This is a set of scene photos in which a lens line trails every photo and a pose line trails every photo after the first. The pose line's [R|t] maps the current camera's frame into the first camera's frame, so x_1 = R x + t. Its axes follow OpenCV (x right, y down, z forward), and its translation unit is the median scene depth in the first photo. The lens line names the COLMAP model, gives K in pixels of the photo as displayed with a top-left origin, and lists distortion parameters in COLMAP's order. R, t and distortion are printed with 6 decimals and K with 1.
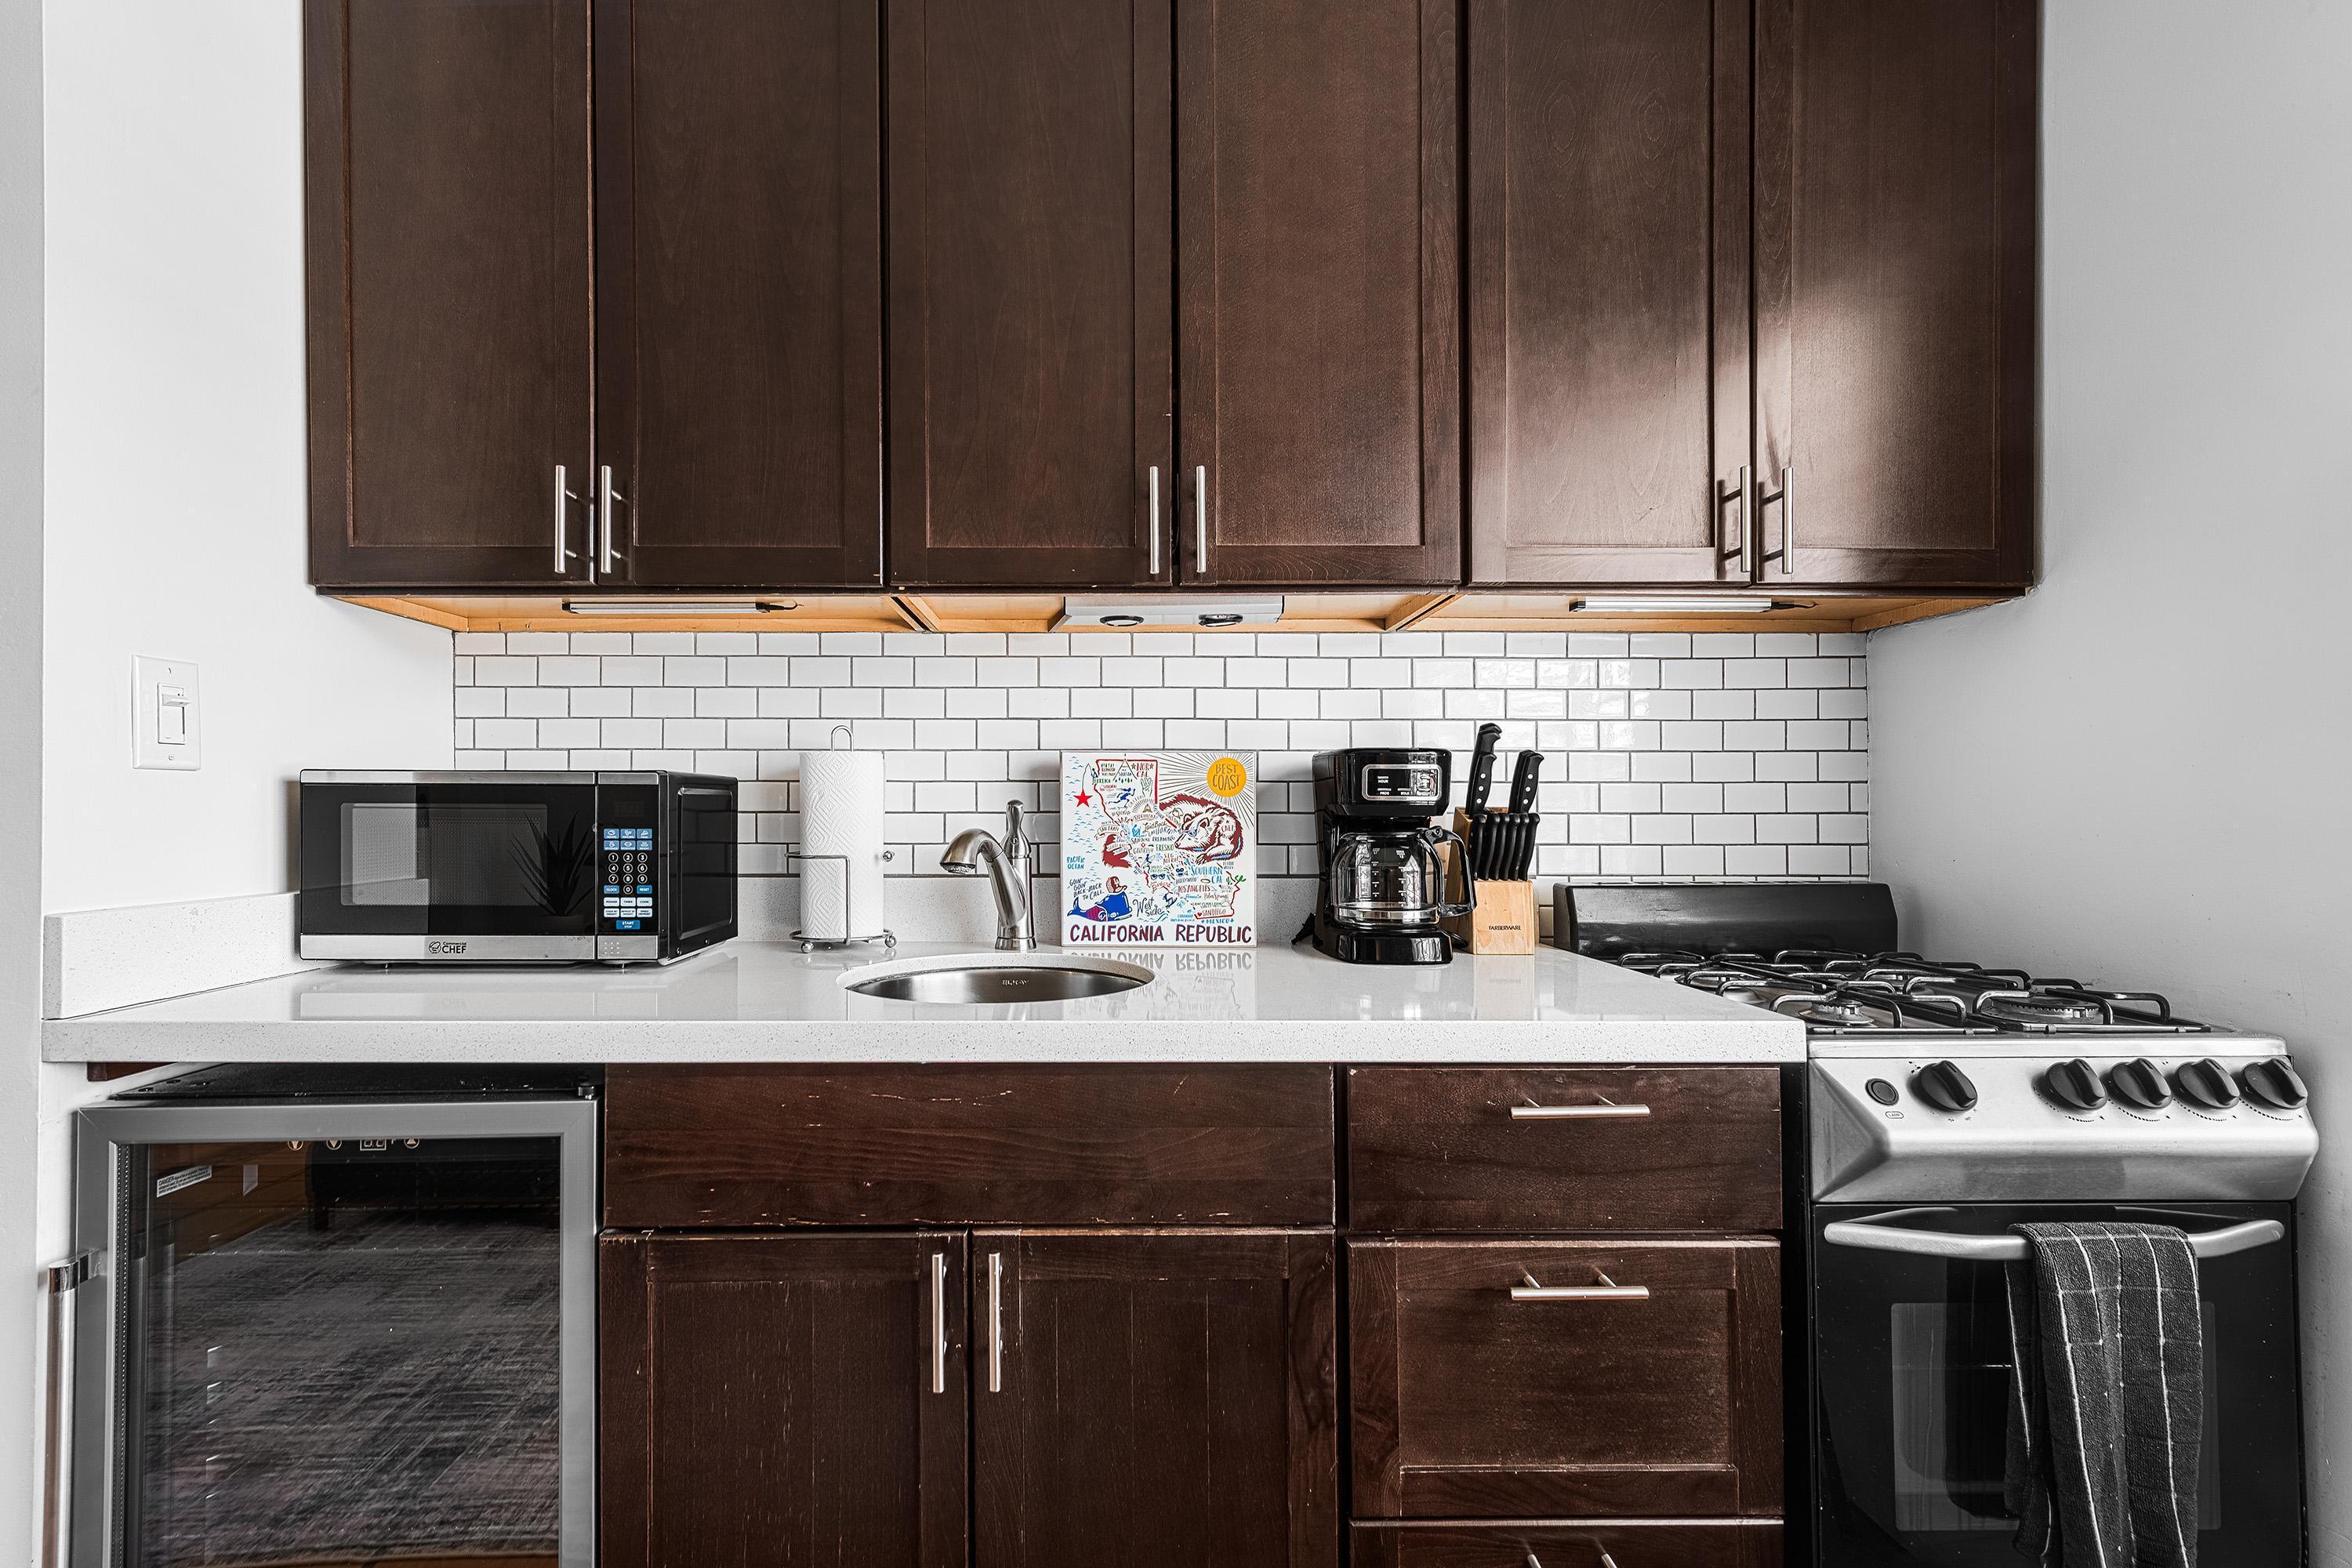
lens RADIAL K [[1034.1, 0, 1129.7], [0, 1034.1, 810.3], [0, 0, 1]] dist [0.007622, -0.002189]
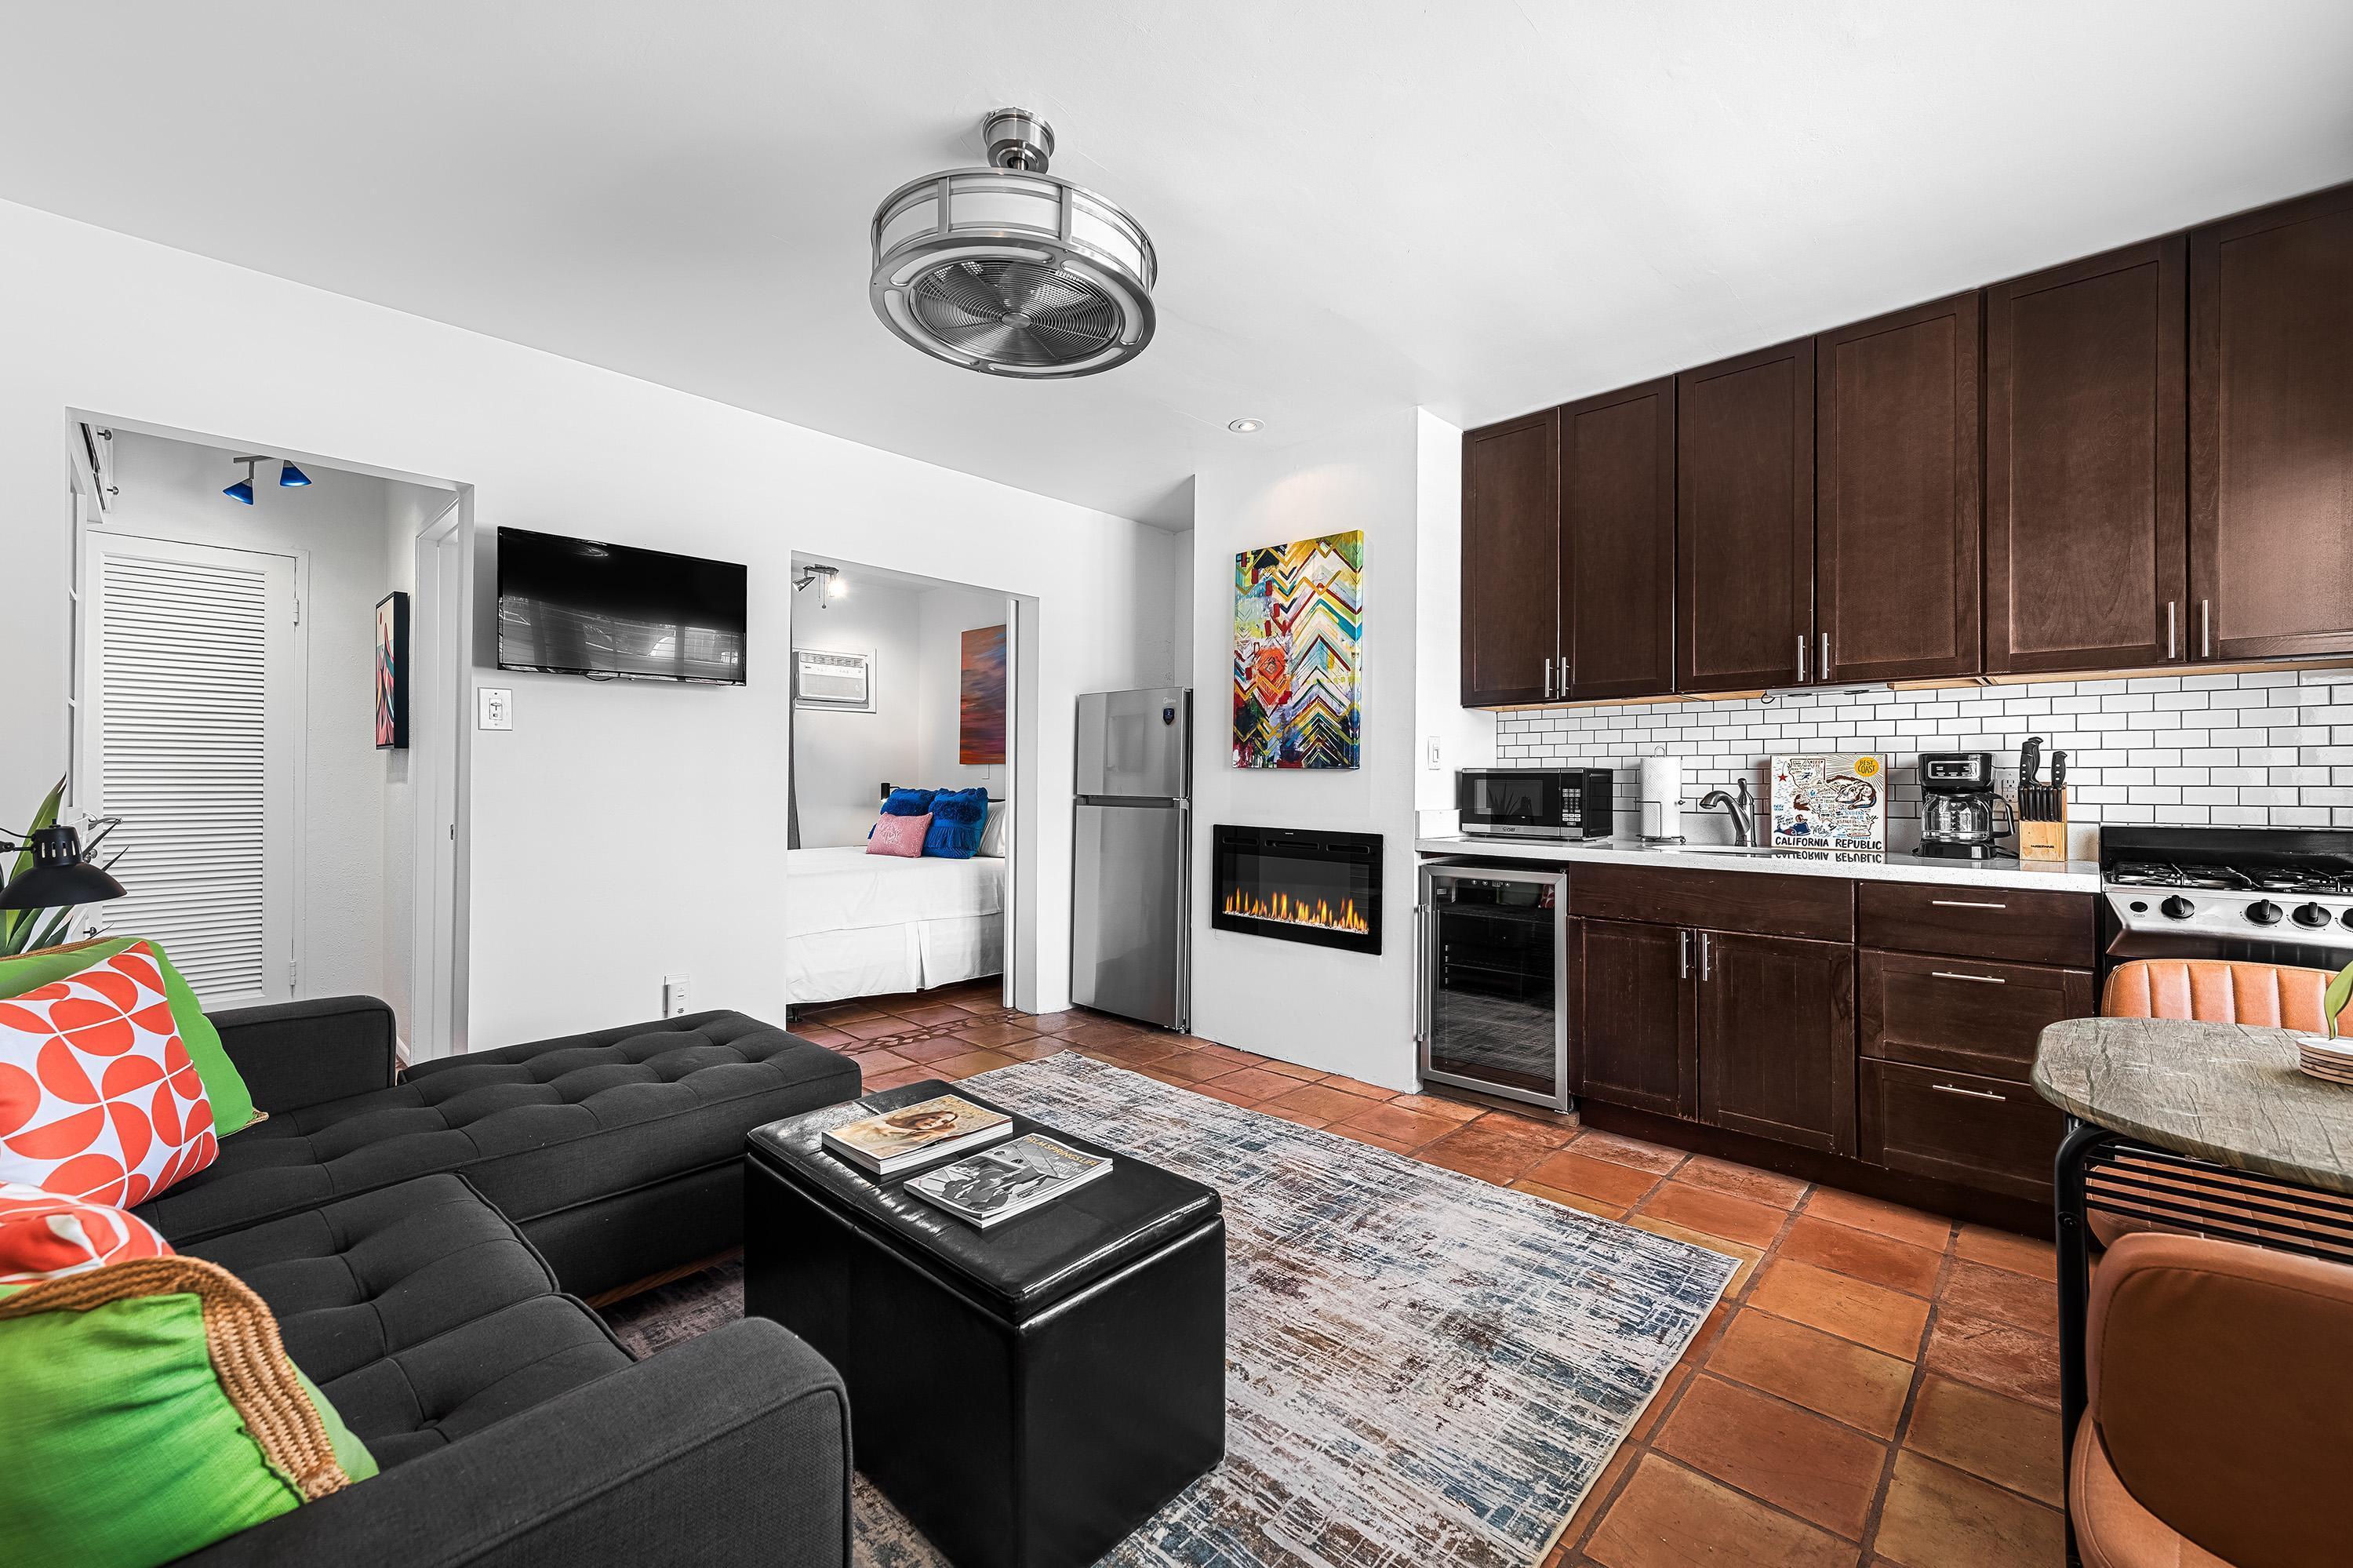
lens RADIAL K [[955.8, 0, 1159.1], [0, 955.8, 785.9], [0, 0, 1]] dist [0.015074, -0.003097]
pose [[0.696544, 0.005025, -0.717497, 0.575125], [-0.006963, 0.999976, 0.000243, 0.016446], [0.717481, 0.004827, 0.696562, -1.551612]]
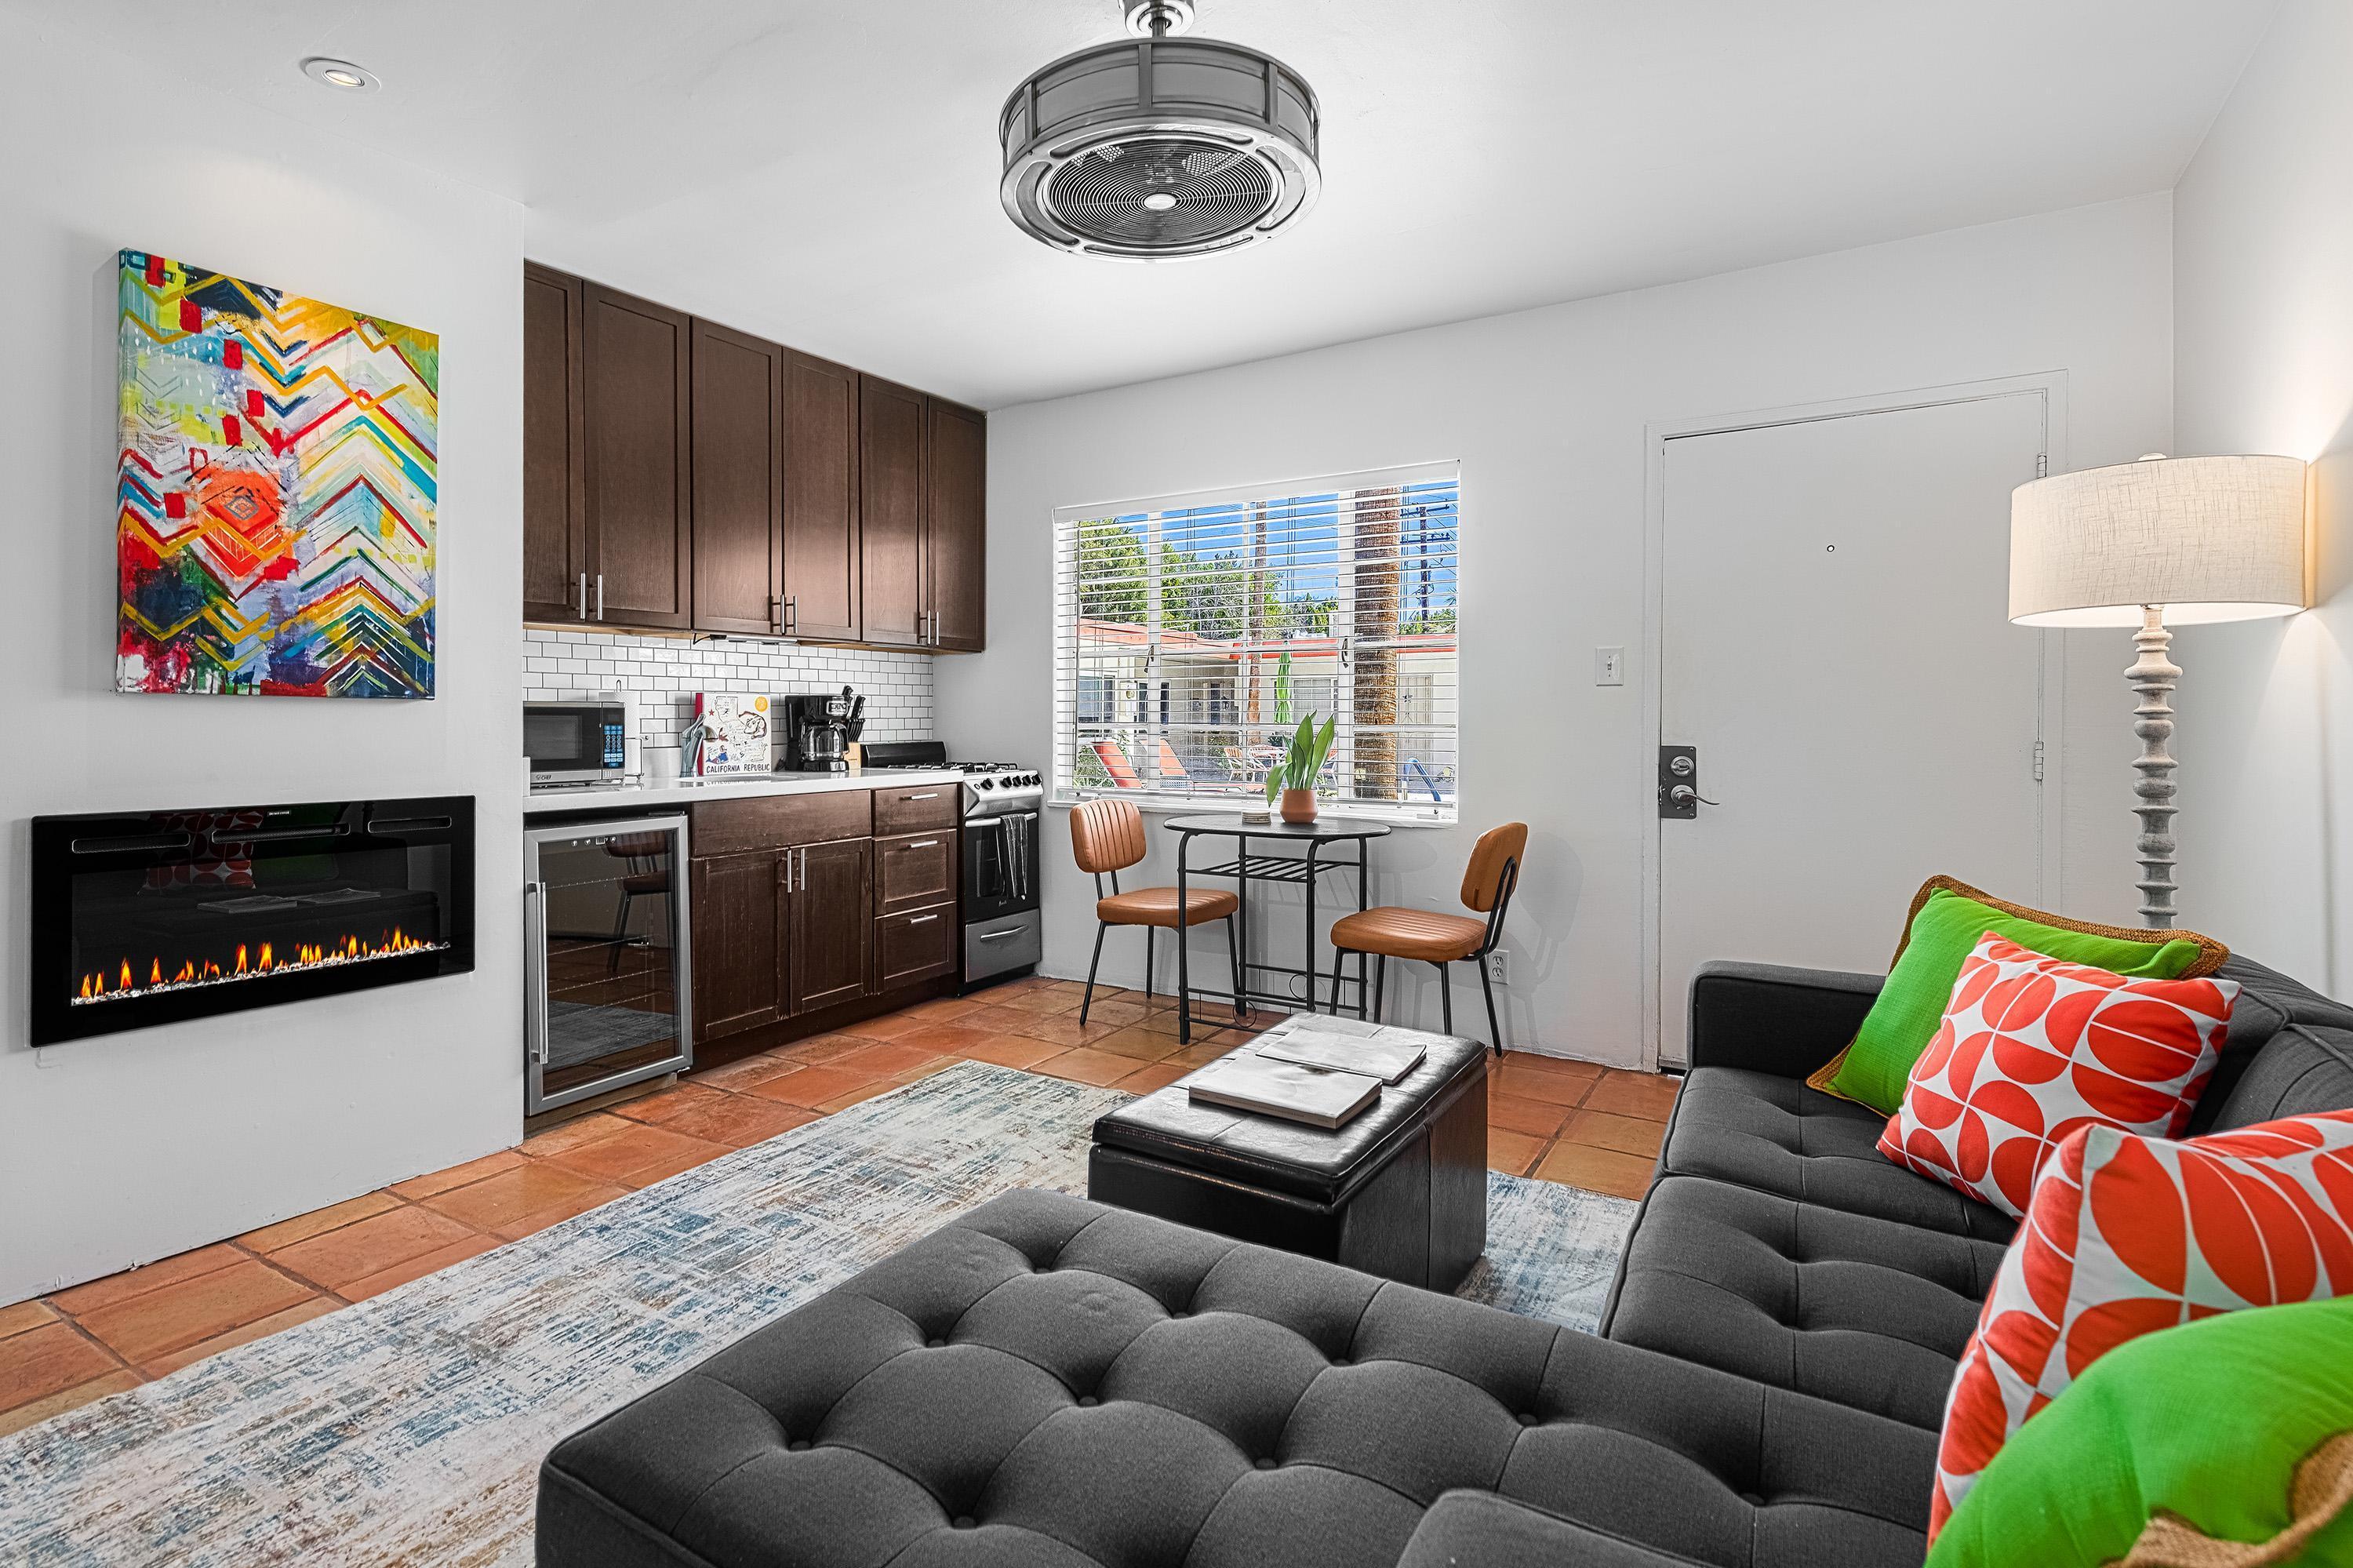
lens RADIAL K [[1162.4, 0, 1116.6], [0, 1162.4, 743.9], [0, 0, 1]] dist [0.016274, -0.005584]
pose [[0.559774, -0.021217, 0.828374, -2.098748], [-0.000338, 0.999666, 0.025832, -0.009914], [-0.828645, -0.014740, 0.559580, -1.531211]]
